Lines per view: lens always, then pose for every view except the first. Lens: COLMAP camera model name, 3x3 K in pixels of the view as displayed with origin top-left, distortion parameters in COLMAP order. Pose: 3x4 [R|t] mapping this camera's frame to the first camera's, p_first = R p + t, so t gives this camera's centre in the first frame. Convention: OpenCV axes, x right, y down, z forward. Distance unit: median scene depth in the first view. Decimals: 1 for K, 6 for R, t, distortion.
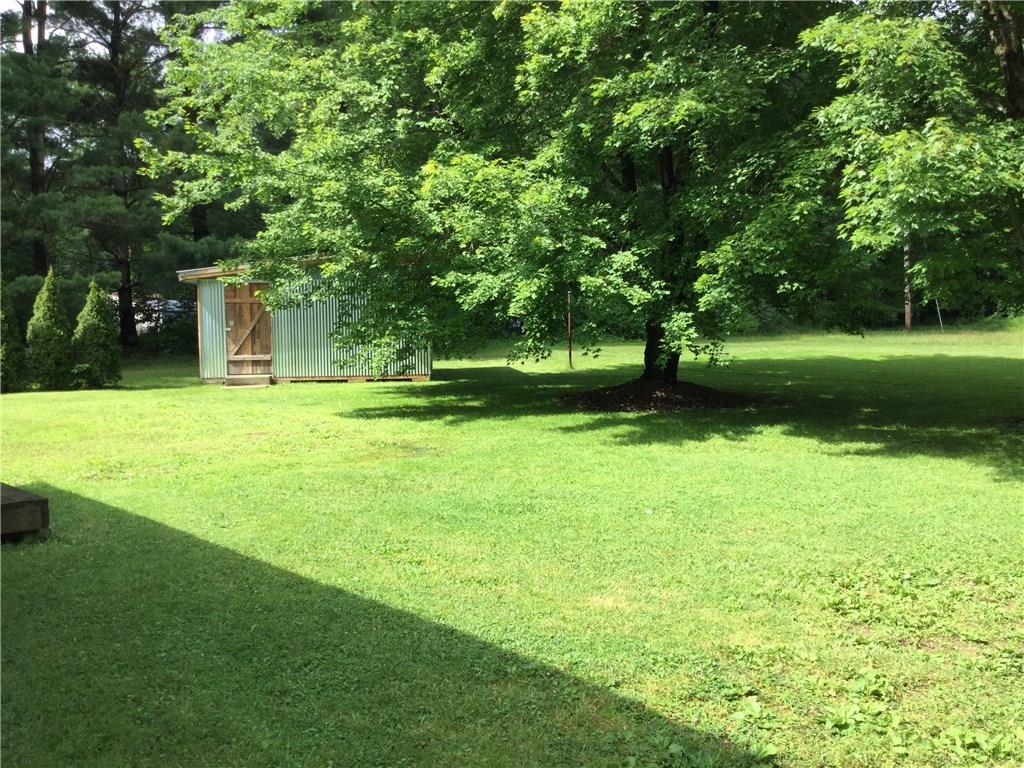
lens RADIAL K [[928.3, 0, 512.4], [0, 928.3, 383.2], [0, 0, 1]] dist [-0.007157, 0.000000]
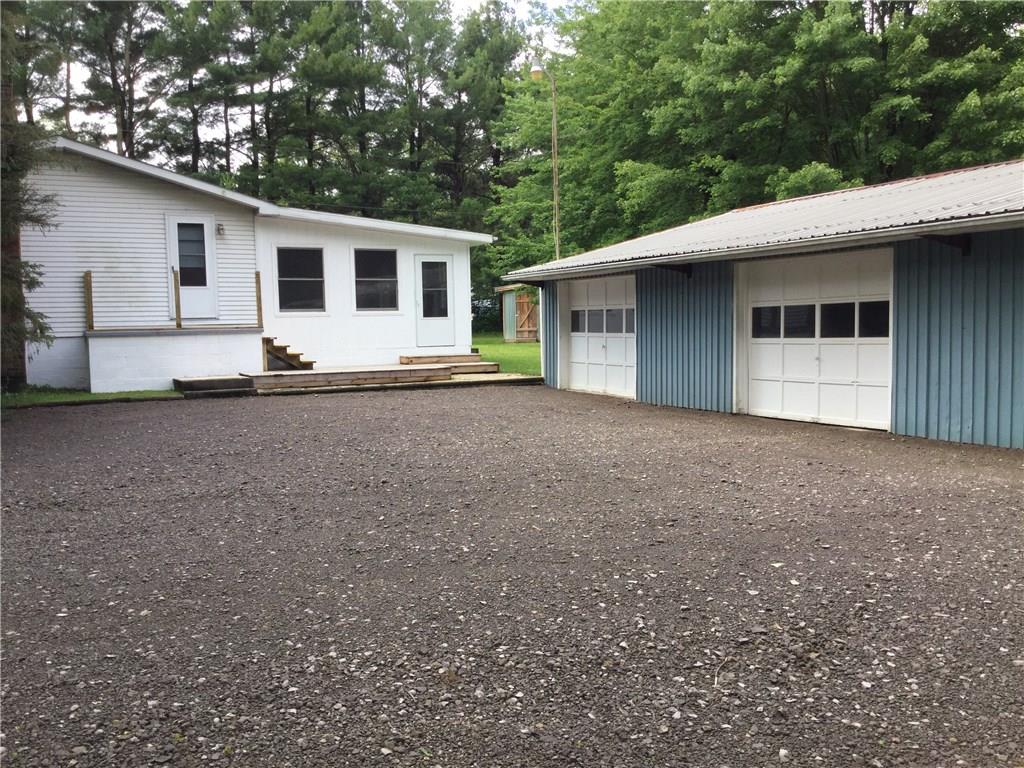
lens RADIAL K [[928.3, 0, 512.4], [0, 928.3, 384.2], [0, 0, 1]] dist [-0.007157, 0.000000]
pose [[0.954591, 0.019386, -0.297288, 0.288575], [-0.018984, 0.999811, 0.004240, 0.084114], [0.297314, 0.001596, 0.954778, -0.933655]]
